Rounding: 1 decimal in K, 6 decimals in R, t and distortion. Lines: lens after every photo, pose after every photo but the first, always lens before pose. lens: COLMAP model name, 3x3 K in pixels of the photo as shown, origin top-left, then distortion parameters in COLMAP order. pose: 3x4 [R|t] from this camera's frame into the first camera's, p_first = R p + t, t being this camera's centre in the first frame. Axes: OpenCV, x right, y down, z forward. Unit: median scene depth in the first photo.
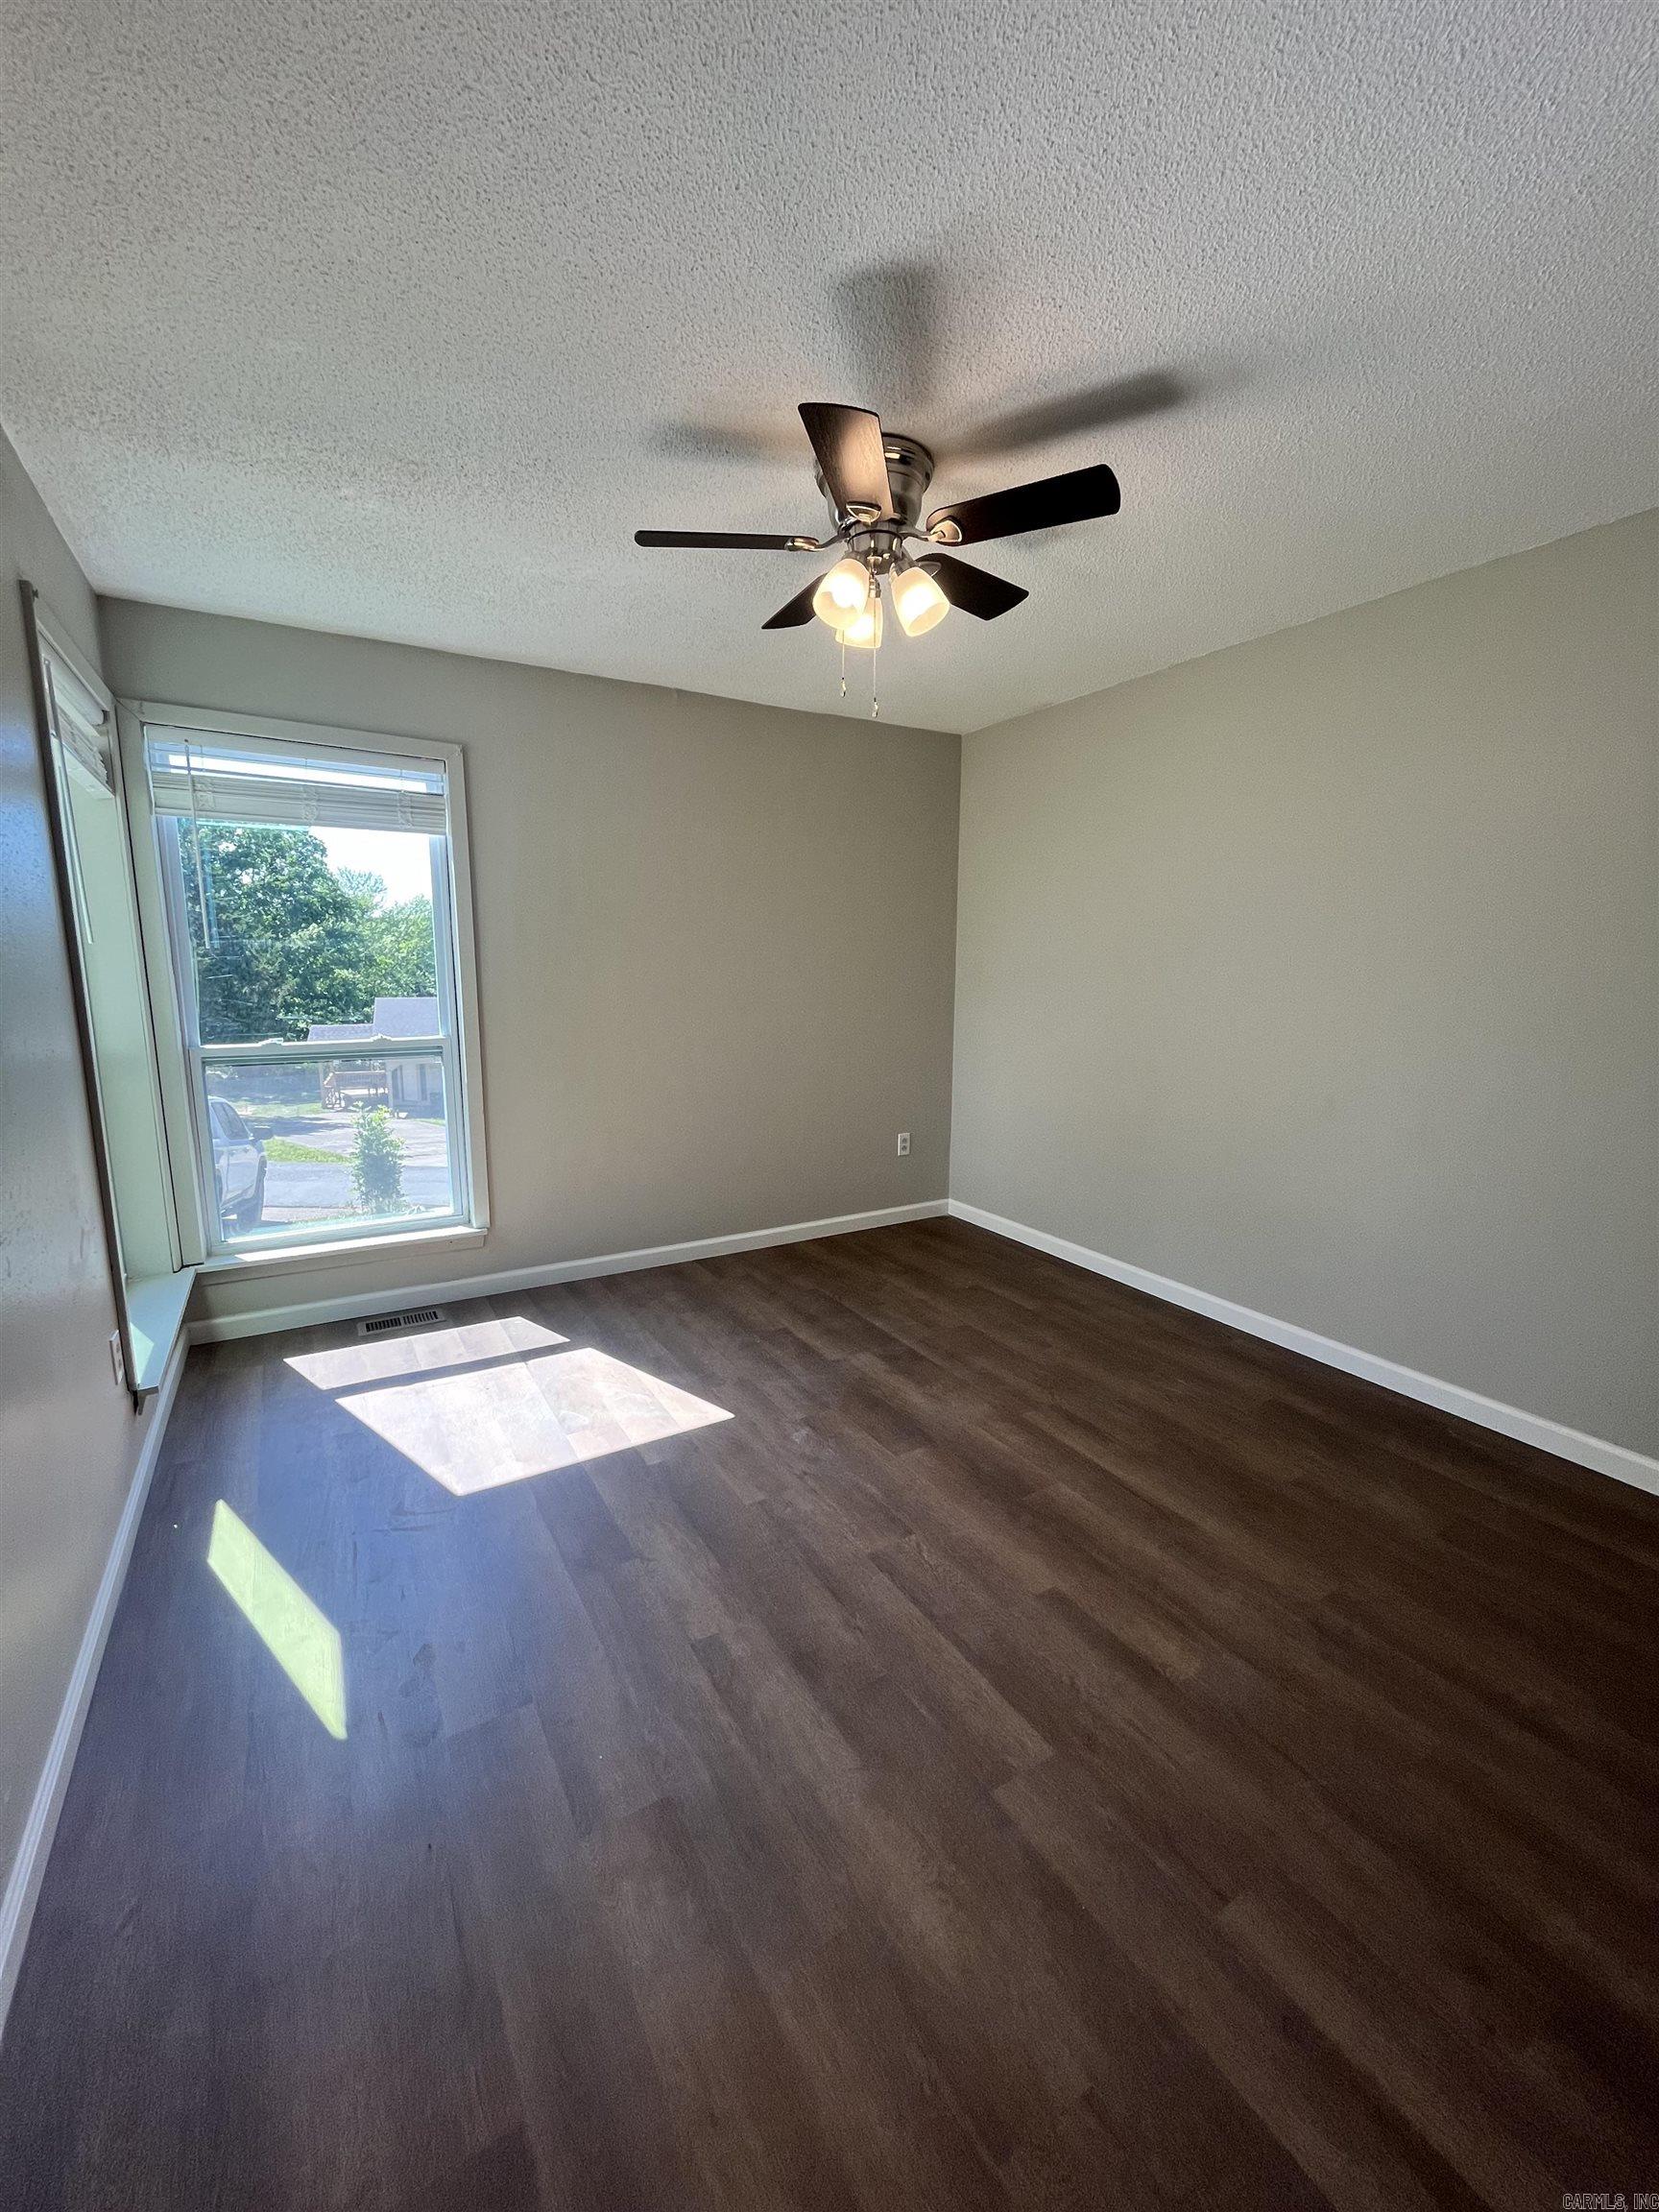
lens RADIAL K [[889.9, 0, 831.7], [0, 889.9, 1102.1], [0, 0, 1]] dist [-0.003584, -0.000267]
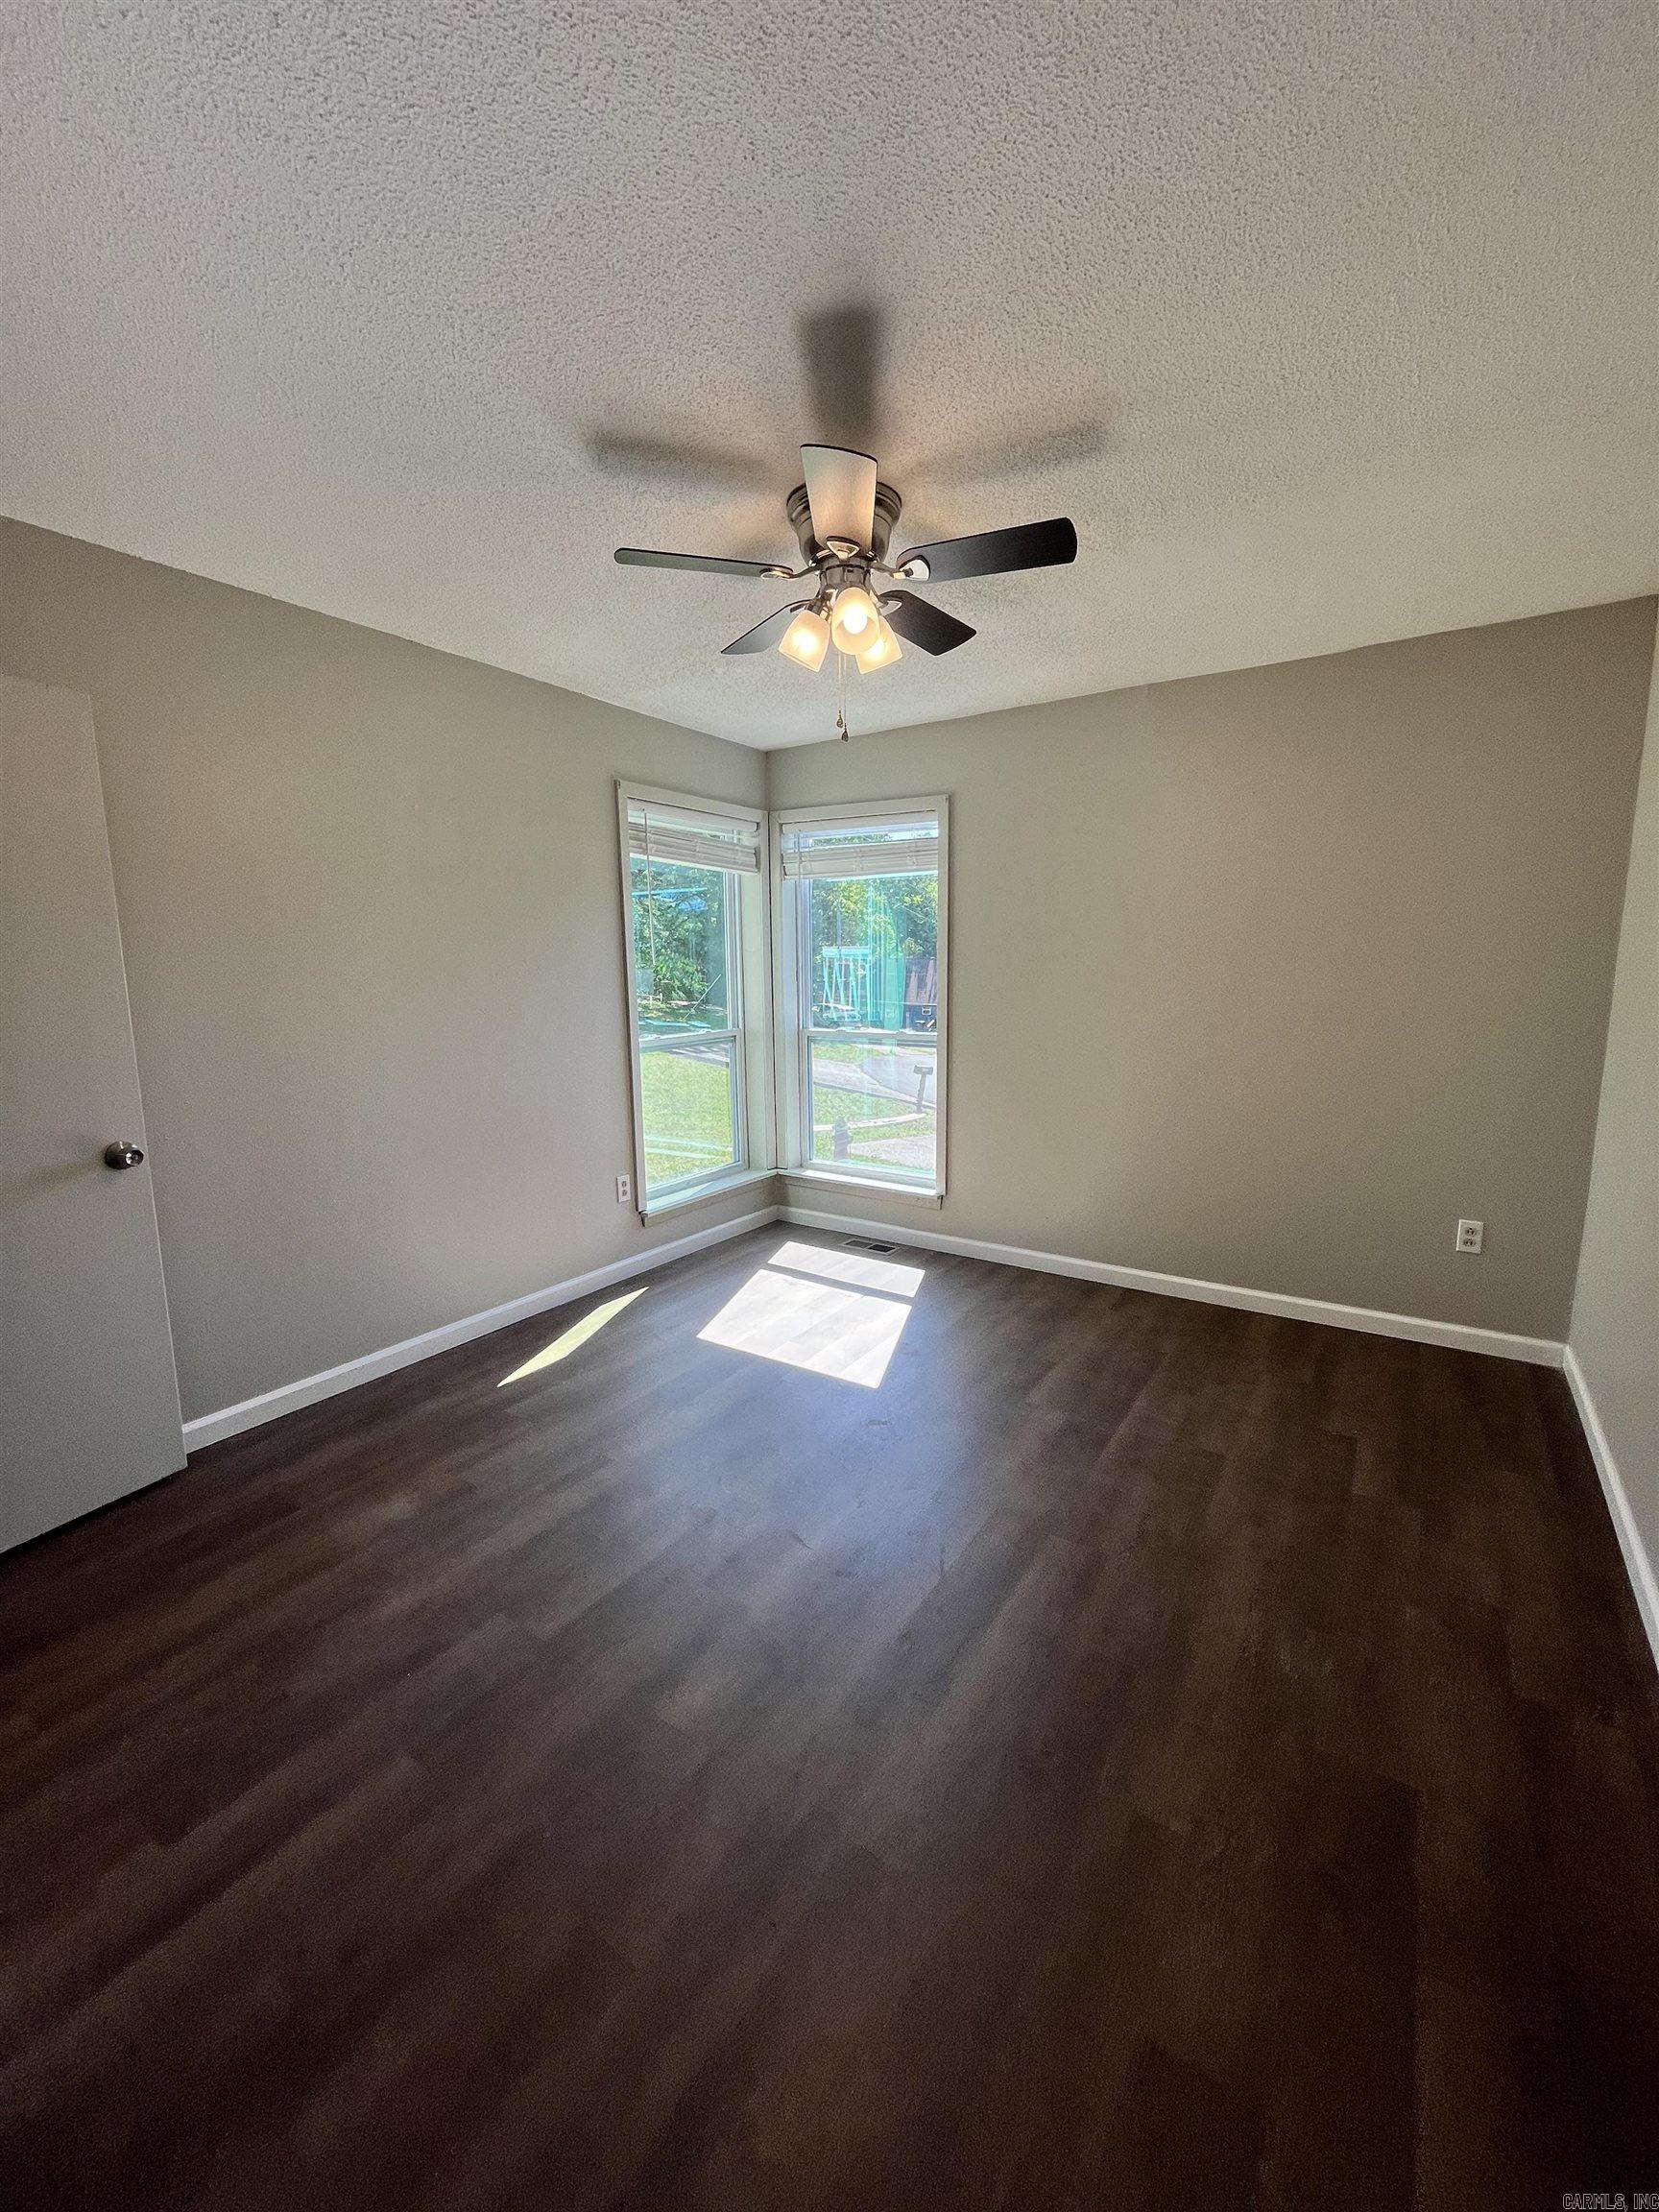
lens RADIAL K [[889.9, 0, 825.3], [0, 889.9, 1102.4], [0, 0, 1]] dist [-0.003584, -0.000267]
pose [[0.428215, 0.128205, -0.894537, 0.654307], [-0.132517, 0.988093, 0.078177, -0.059126], [0.893908, 0.085065, 0.440105, 0.352941]]
